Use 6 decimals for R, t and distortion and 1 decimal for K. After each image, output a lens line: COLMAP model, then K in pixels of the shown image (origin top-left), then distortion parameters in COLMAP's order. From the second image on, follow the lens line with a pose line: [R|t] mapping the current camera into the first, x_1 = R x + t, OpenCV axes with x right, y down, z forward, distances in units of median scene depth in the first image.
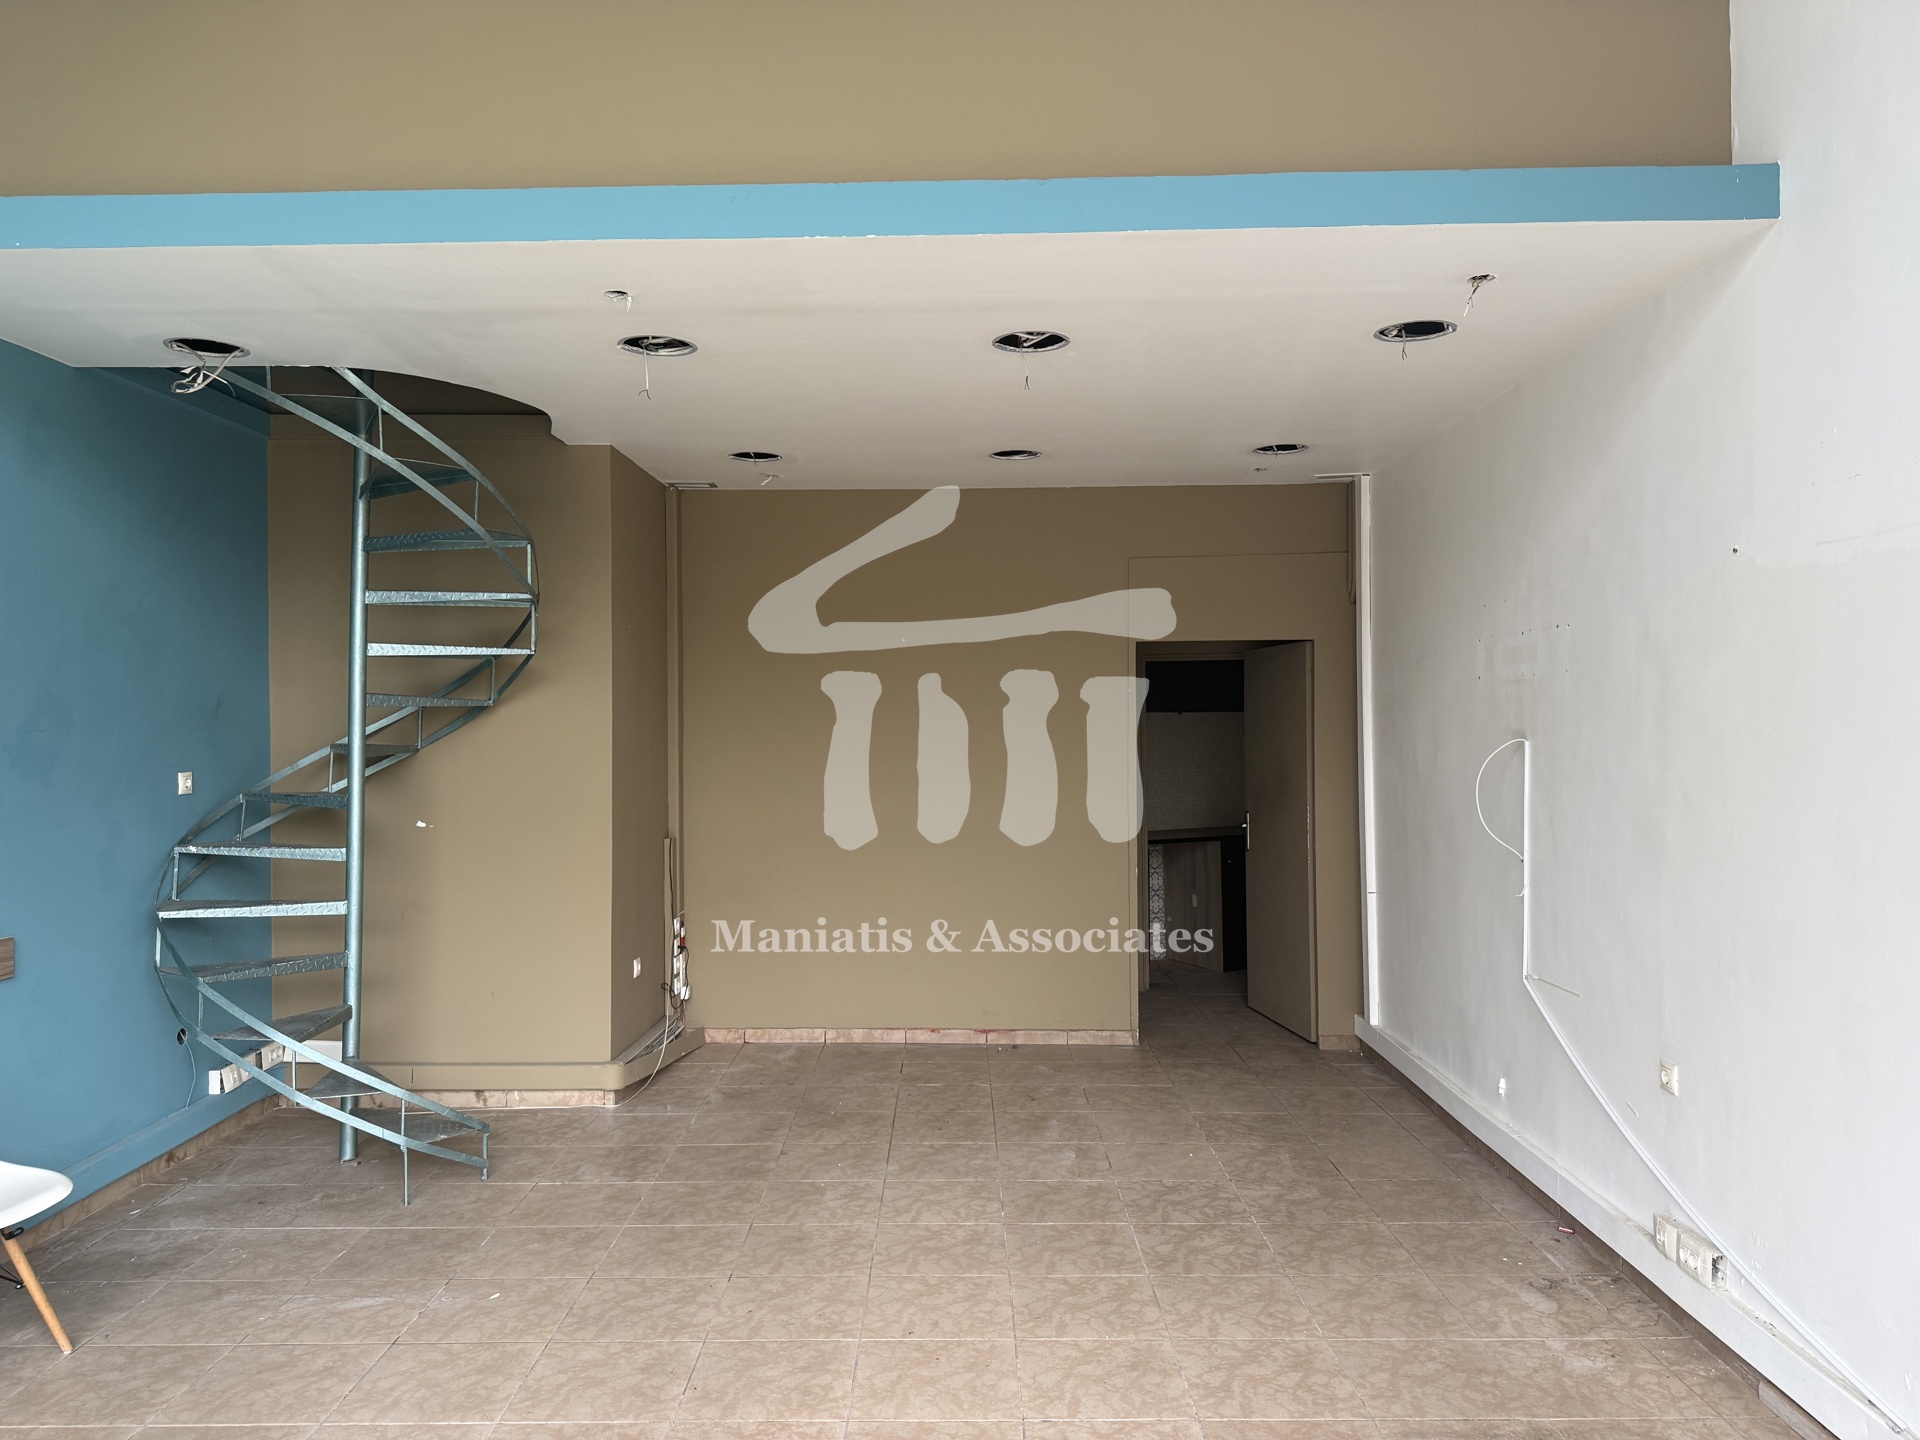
lens RADIAL K [[1351.5, 0, 960.1], [0, 1351.5, 725.1], [0, 0, 1]] dist [0.041968, -0.049797]
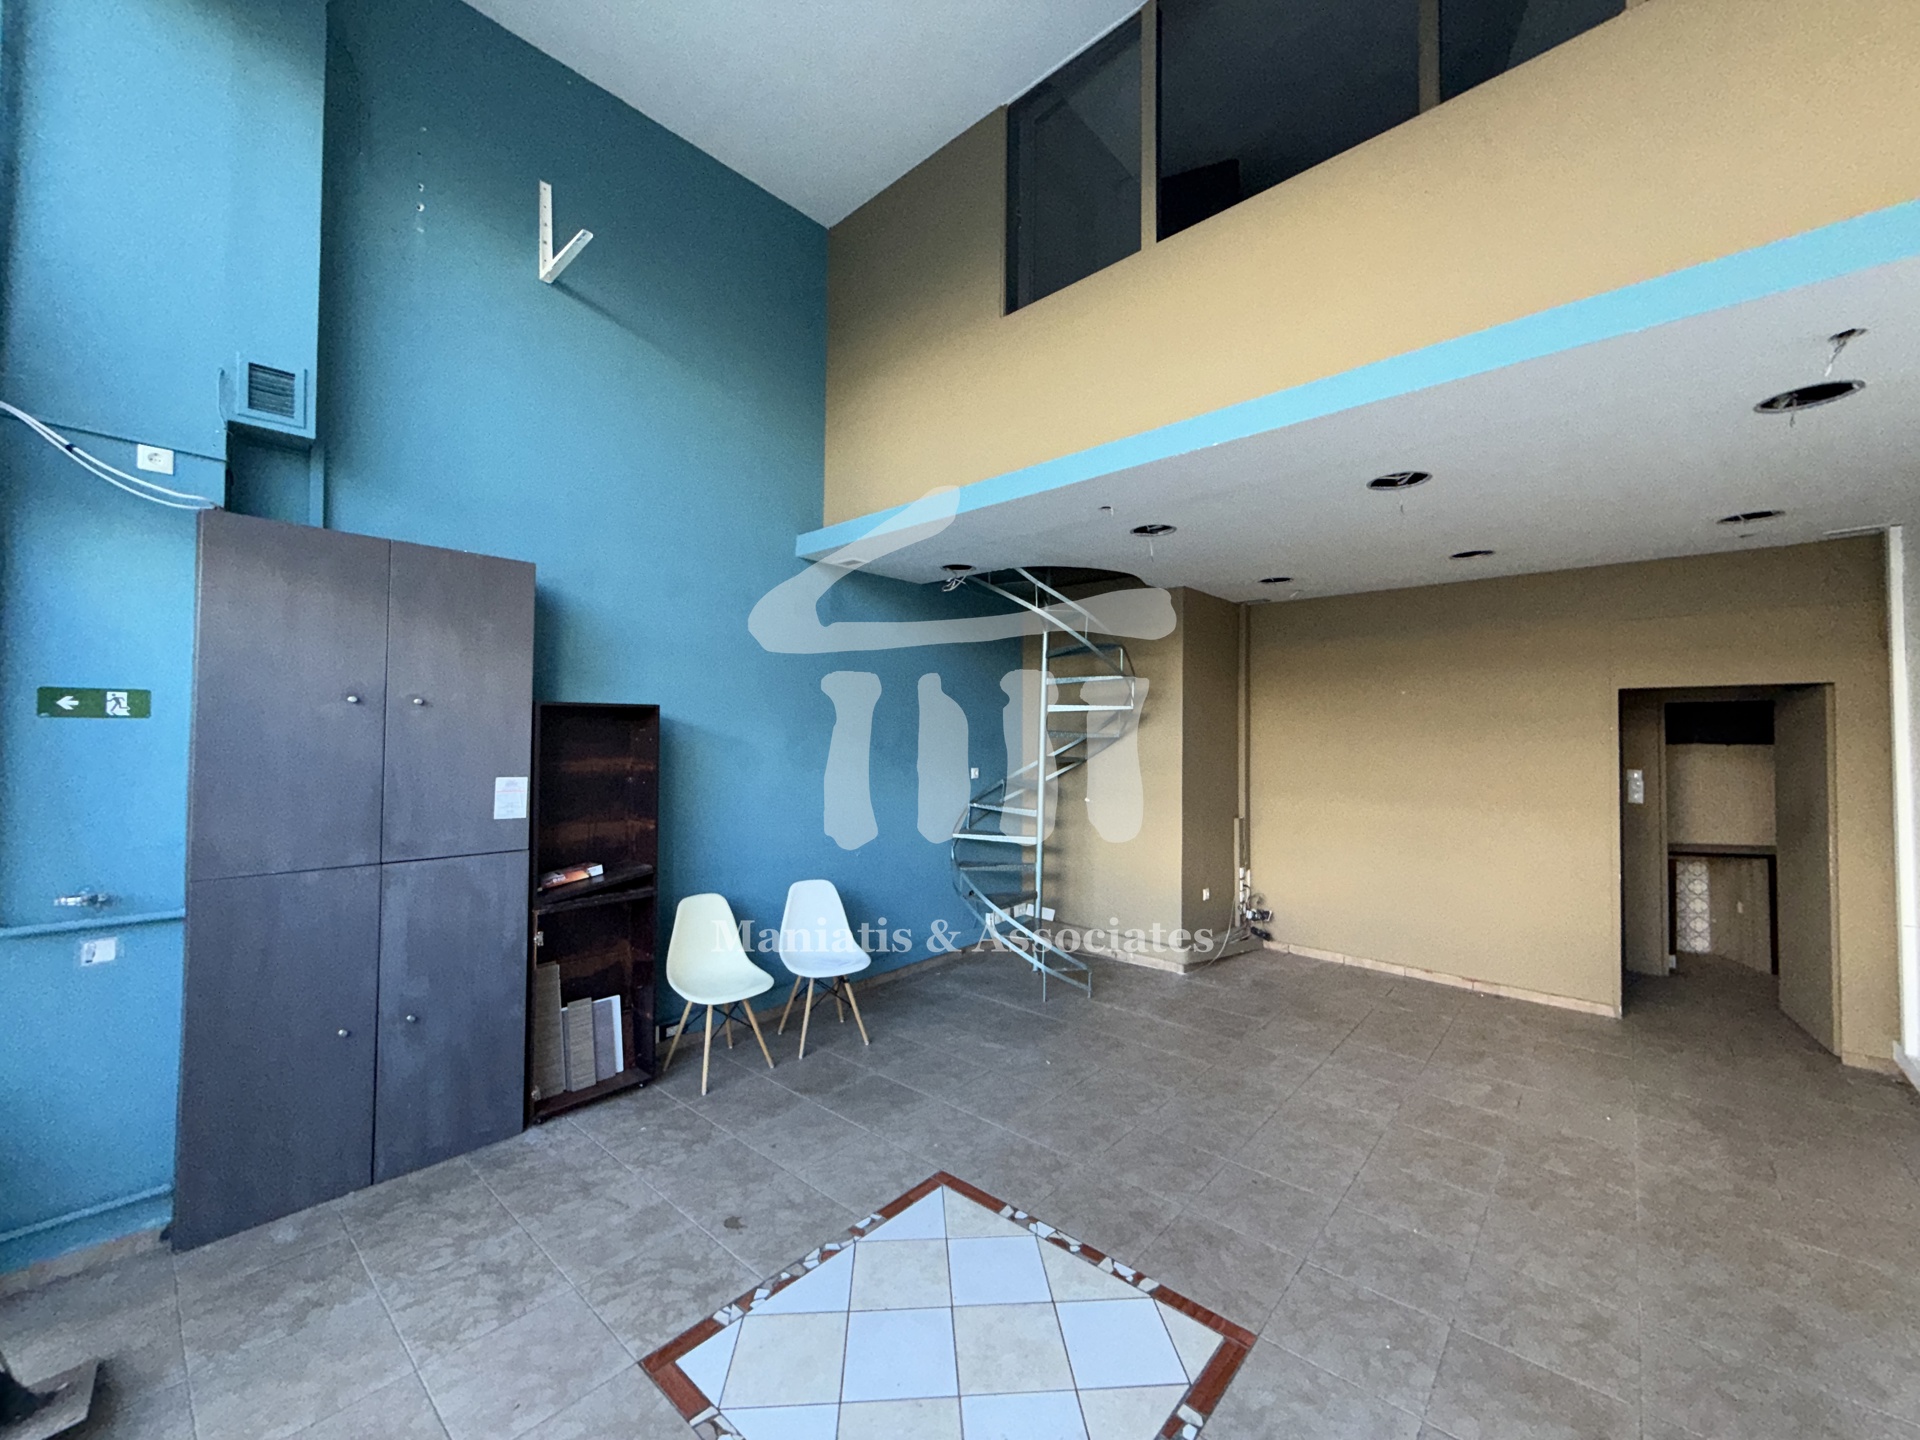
lens RADIAL K [[761.4, 0, 954.7], [0, 761.4, 720.2], [0, 0, 1]] dist [-0.000879, 0.000187]
pose [[0.746665, -0.003634, -0.665190, 0.197938], [-0.013842, 0.999684, -0.020999, -0.014973], [0.665056, 0.024887, 0.746379, 0.108485]]
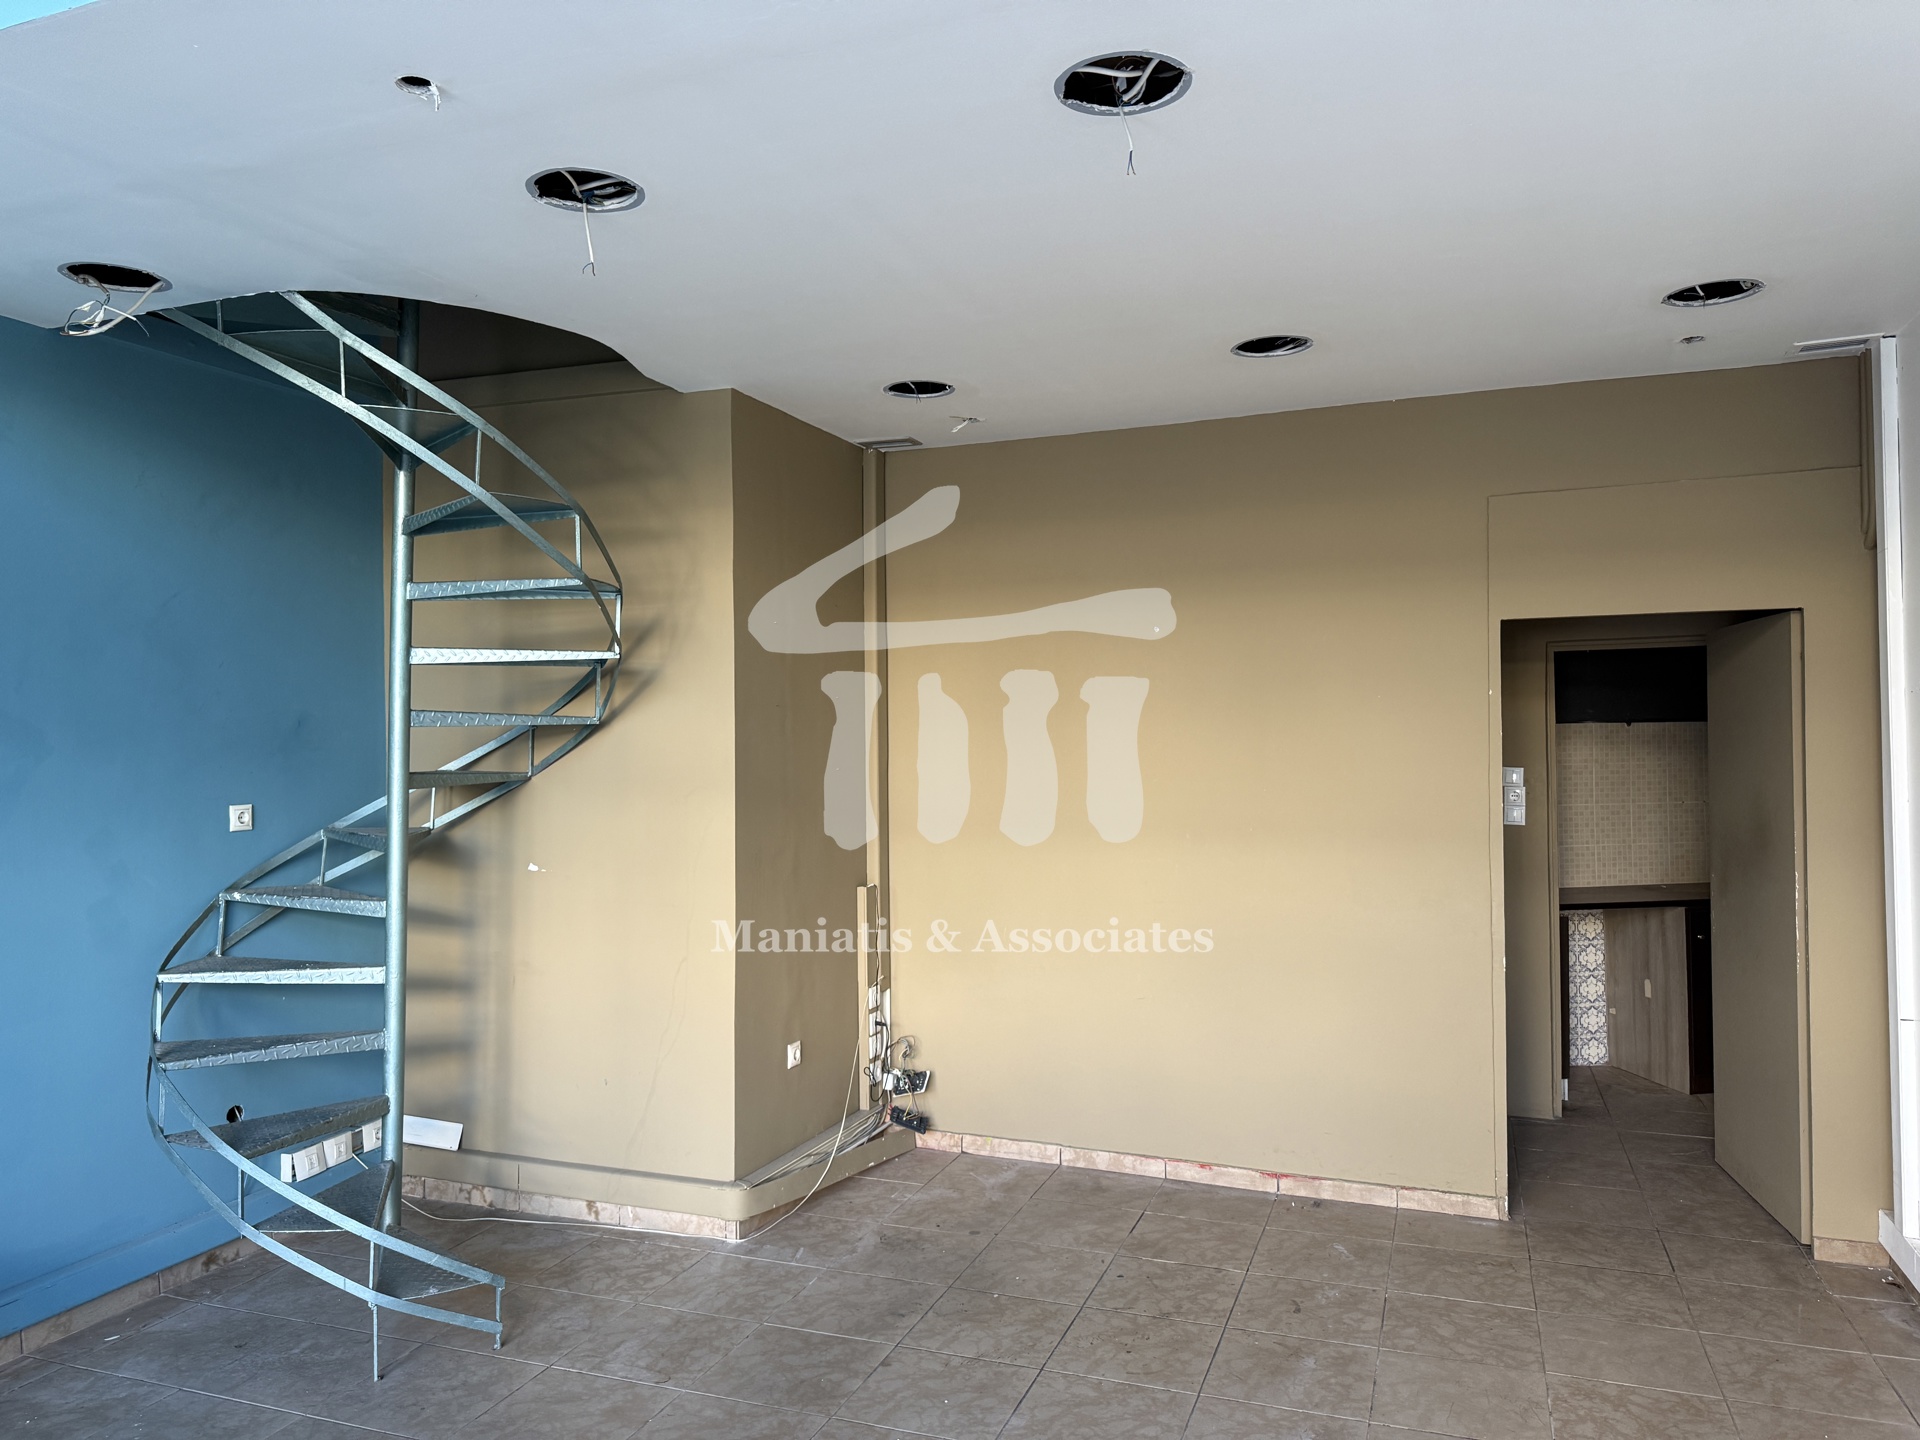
lens RADIAL K [[1351.5, 0, 960.0], [0, 1351.5, 726.9], [0, 0, 1]] dist [0.041968, -0.049797]
pose [[0.937429, -0.005805, -0.348129, 0.160409], [0.003690, 0.999971, -0.006736, -0.007354], [0.348157, 0.005029, 0.937423, 0.376686]]
